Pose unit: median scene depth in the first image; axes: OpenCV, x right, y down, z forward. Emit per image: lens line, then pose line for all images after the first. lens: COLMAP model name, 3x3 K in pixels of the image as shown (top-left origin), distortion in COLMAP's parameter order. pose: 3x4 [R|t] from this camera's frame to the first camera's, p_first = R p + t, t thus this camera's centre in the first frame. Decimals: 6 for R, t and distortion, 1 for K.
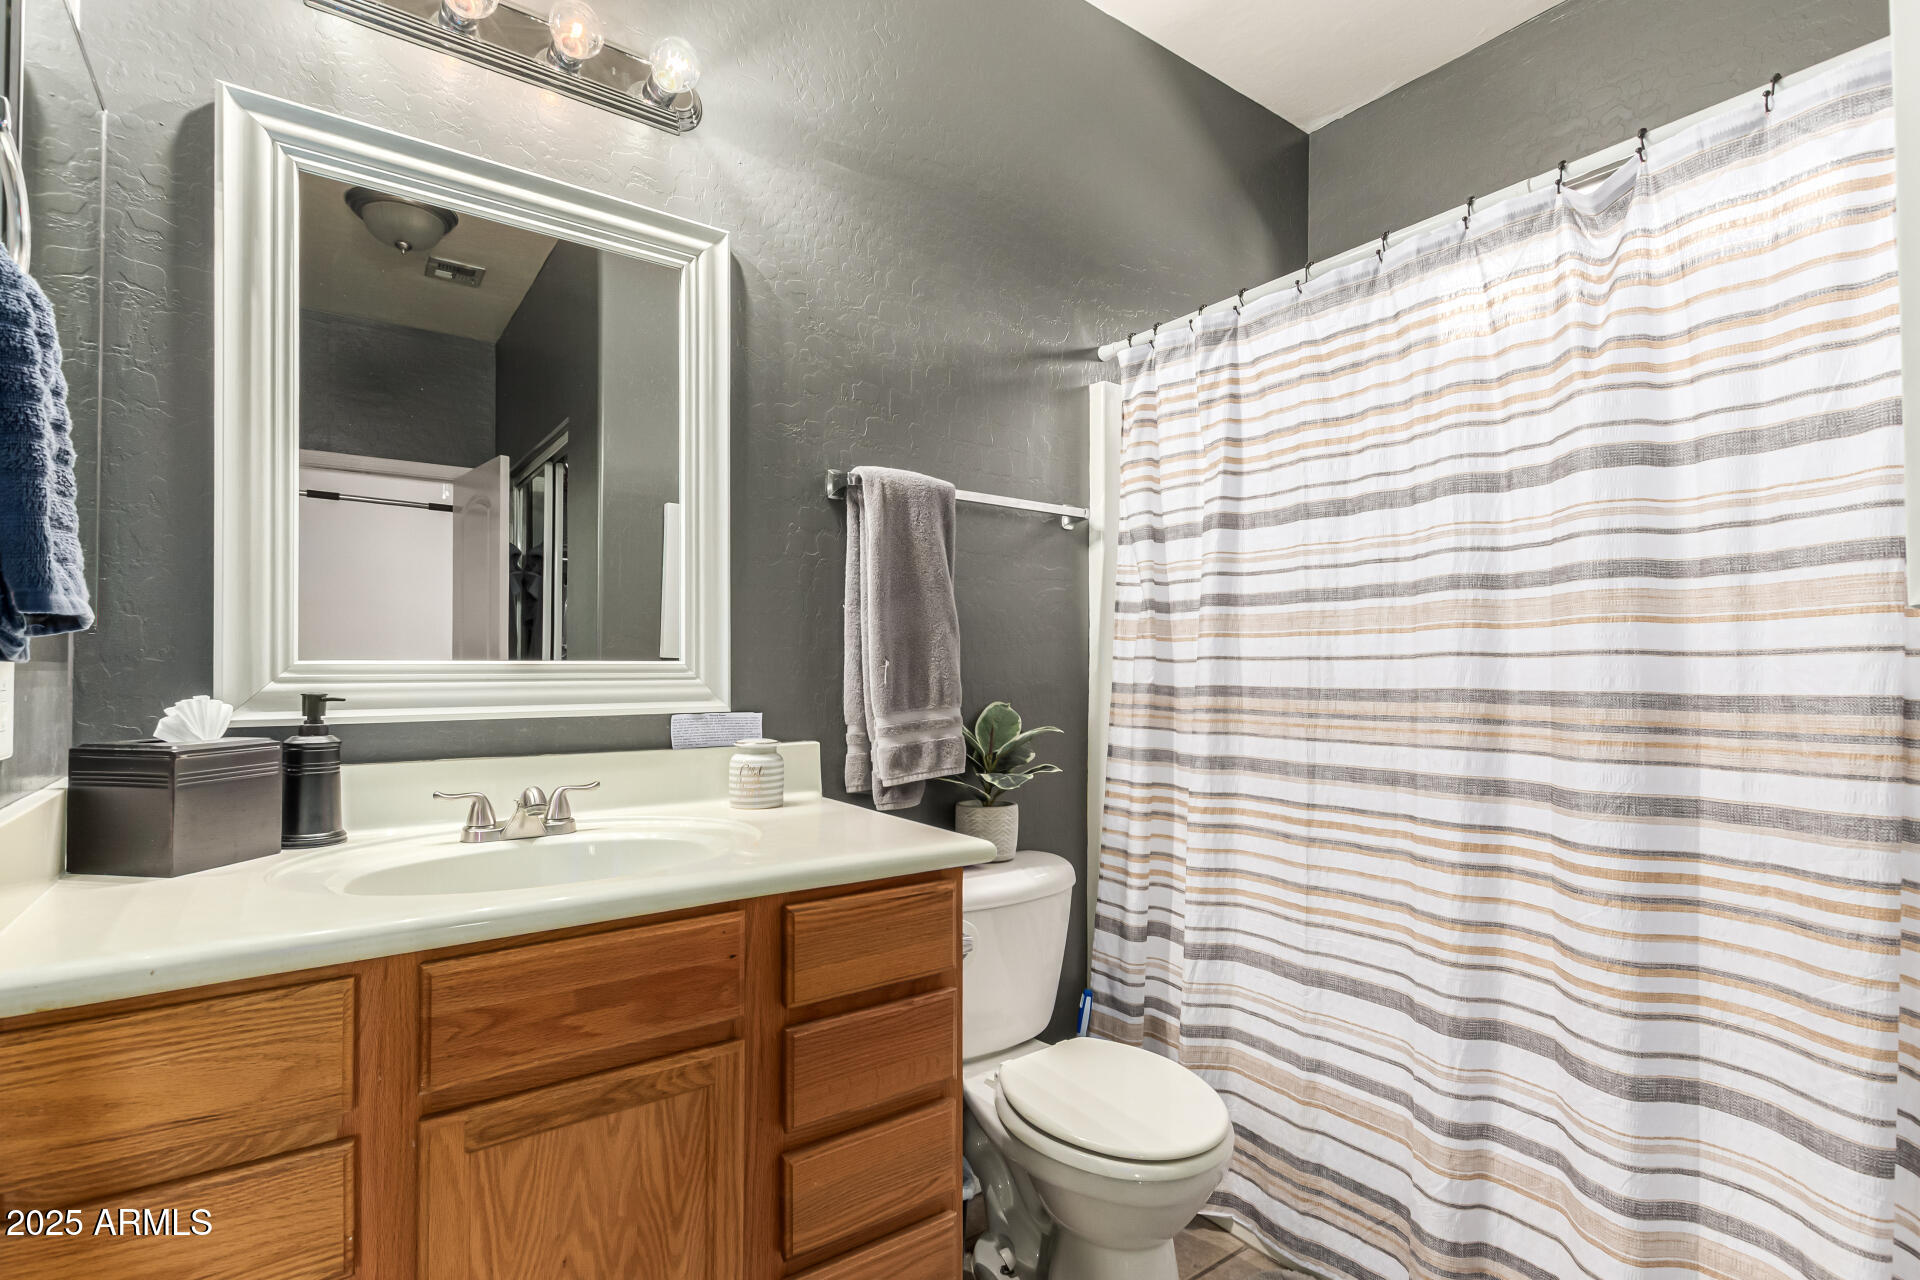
lens RADIAL K [[900.1, 0, 960.5], [0, 900.1, 643.6], [0, 0, 1]] dist [0.009719, -0.000451]
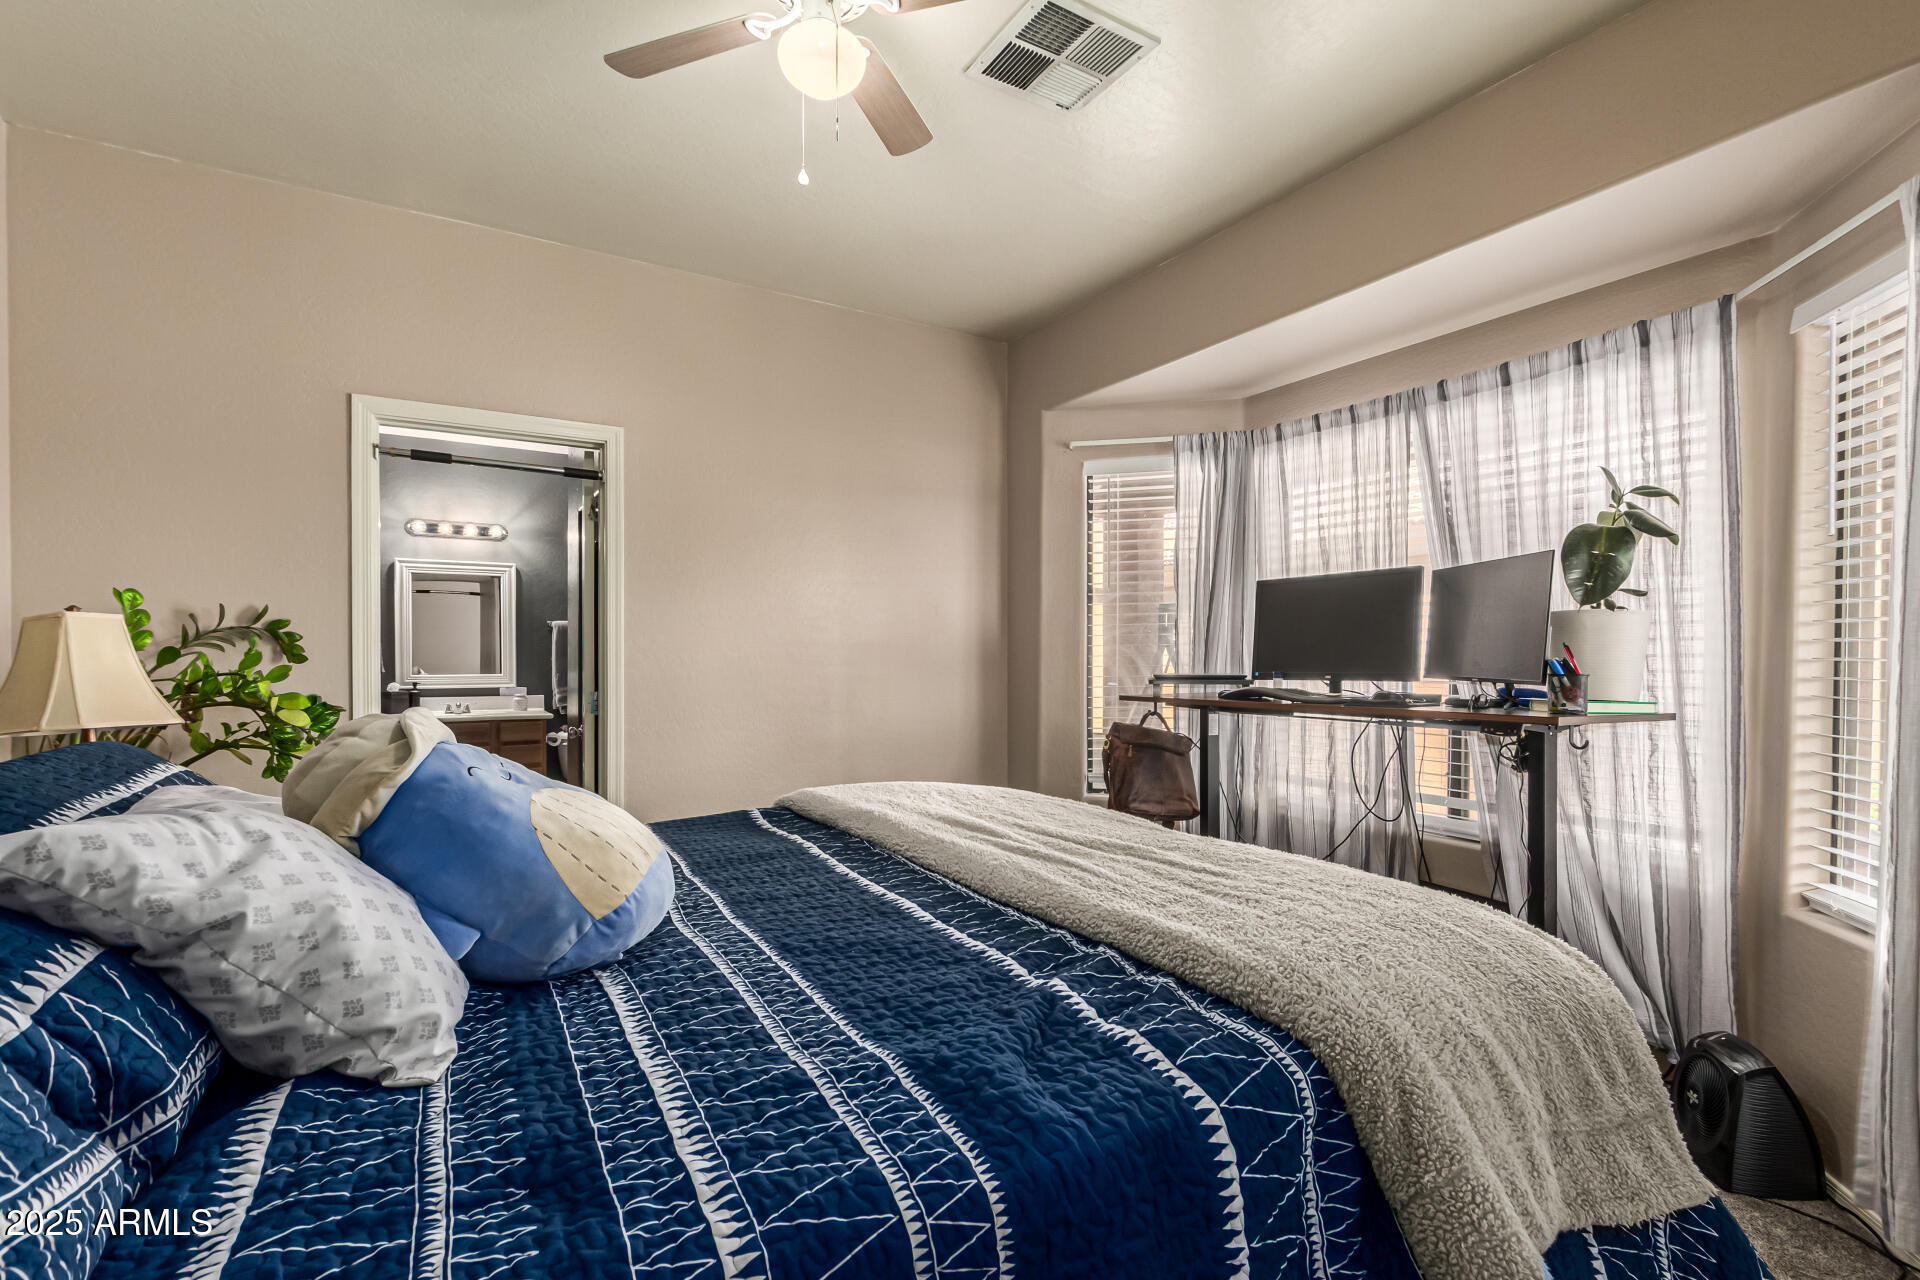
lens RADIAL K [[900.1, 0, 960.9], [0, 900.1, 656.1], [0, 0, 1]] dist [0.009719, -0.000451]
pose [[0.993859, 0.002917, -0.110615, 2.199136], [0.000348, 0.999565, 0.029484, -0.181882], [0.110653, -0.029341, 0.993426, -2.806893]]
